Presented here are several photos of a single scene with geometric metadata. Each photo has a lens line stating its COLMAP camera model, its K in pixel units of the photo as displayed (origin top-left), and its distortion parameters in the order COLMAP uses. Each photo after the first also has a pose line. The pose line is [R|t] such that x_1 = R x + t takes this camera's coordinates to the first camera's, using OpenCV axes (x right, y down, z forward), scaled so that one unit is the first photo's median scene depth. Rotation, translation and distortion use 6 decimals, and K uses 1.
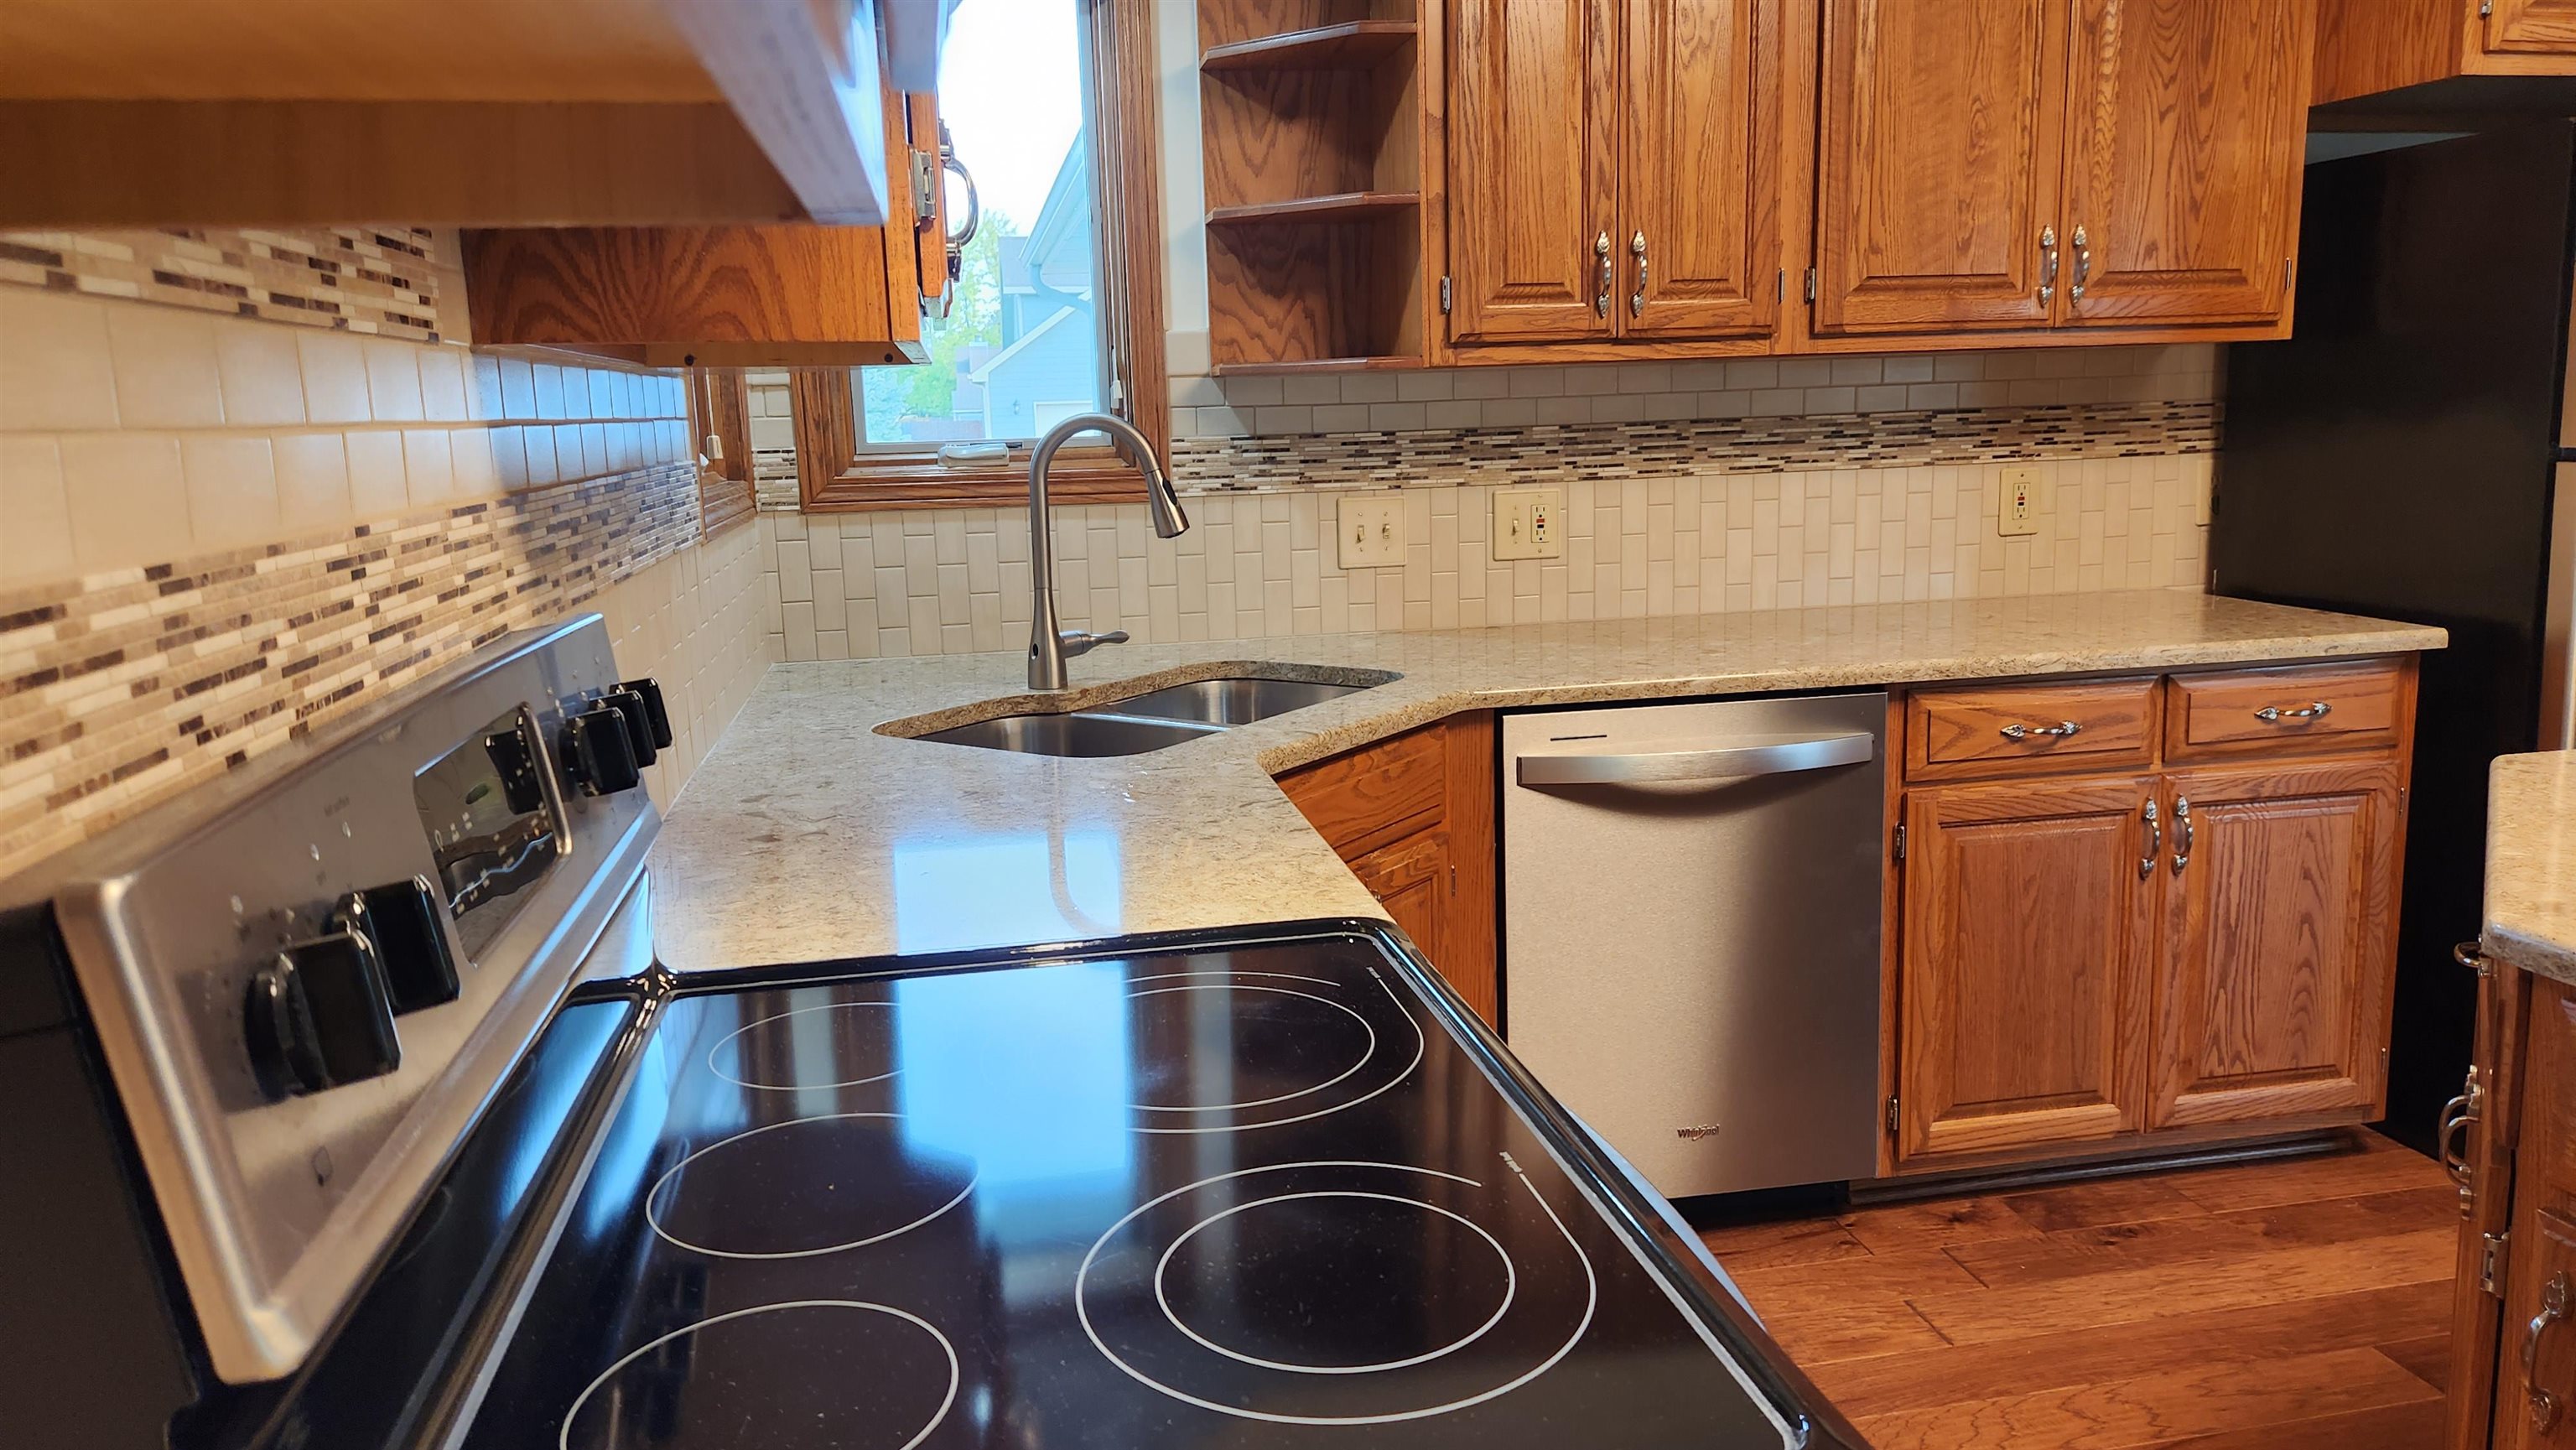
lens RADIAL K [[1711.3, 0, 1274.8], [0, 1711.3, 691.9], [0, 0, 1]] dist [0.071764, -0.075262]
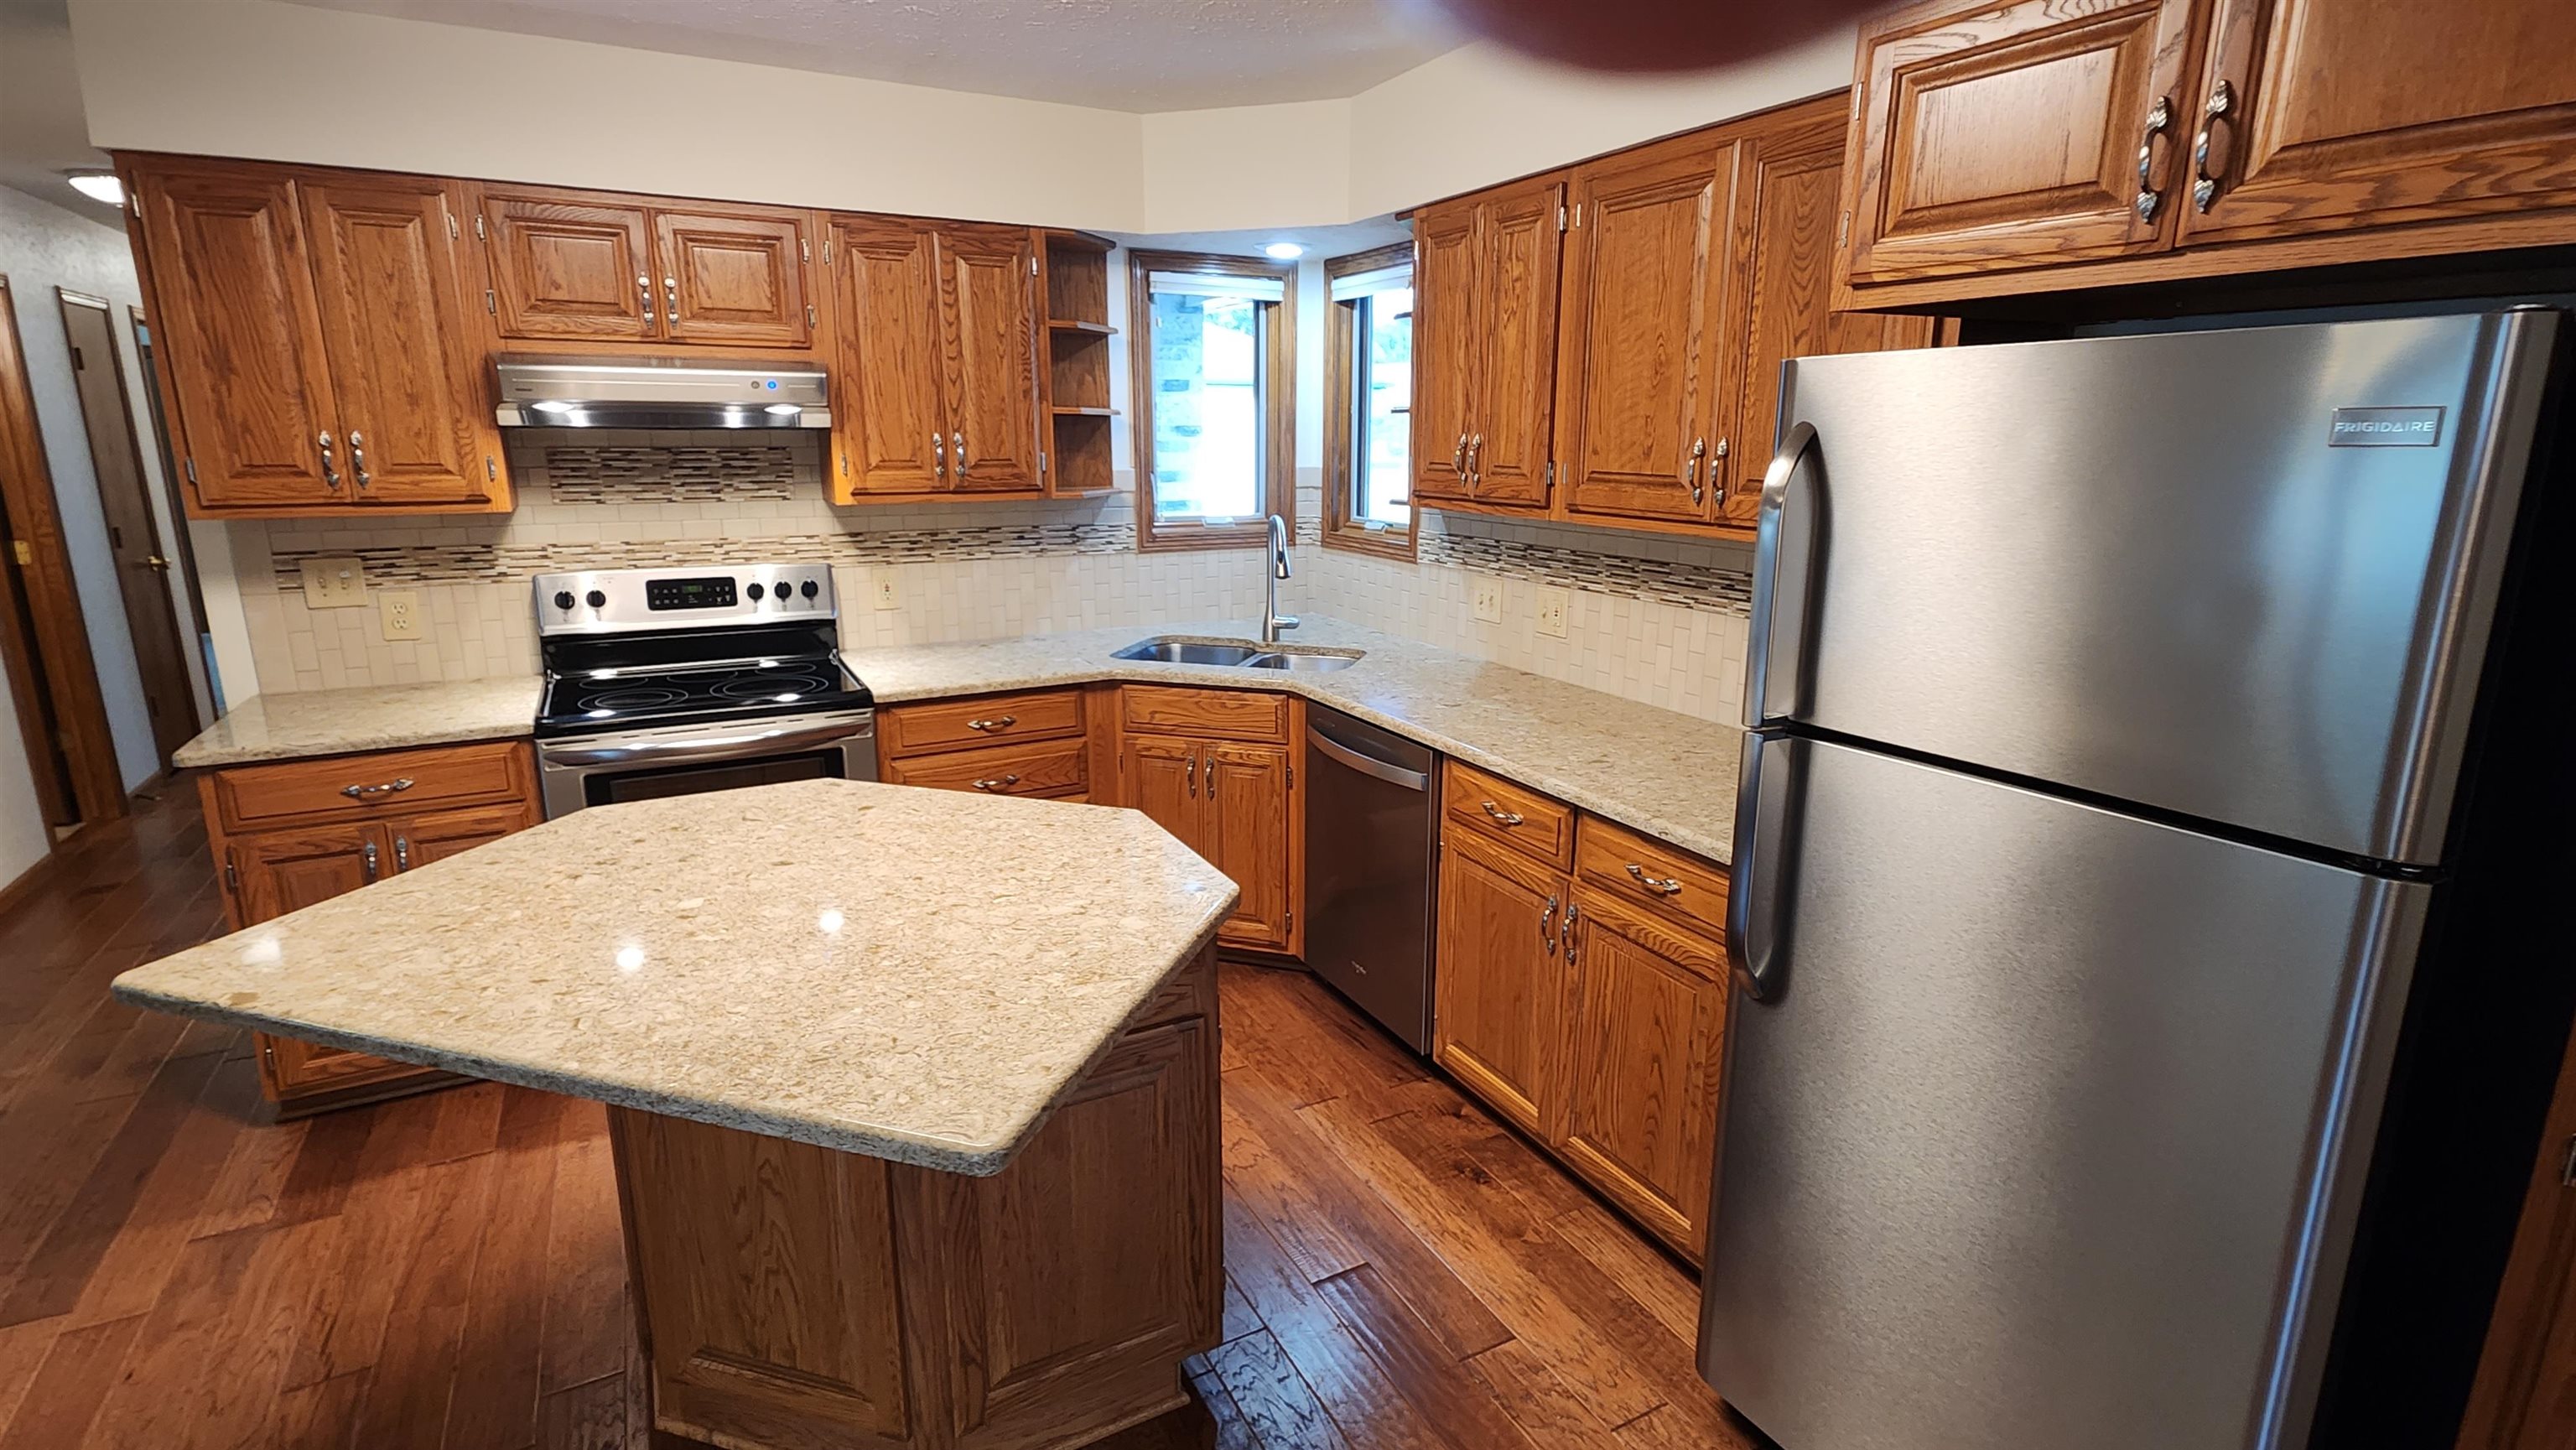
lens RADIAL K [[1208.9, 0, 1284.7], [0, 1208.9, 720.0], [0, 0, 1]] dist [0.003754, -0.000532]
pose [[0.296613, 0.255918, -0.920069, 1.201207], [-0.167816, 0.962401, 0.213593, -0.215946], [0.940137, 0.091048, 0.328408, 0.483963]]
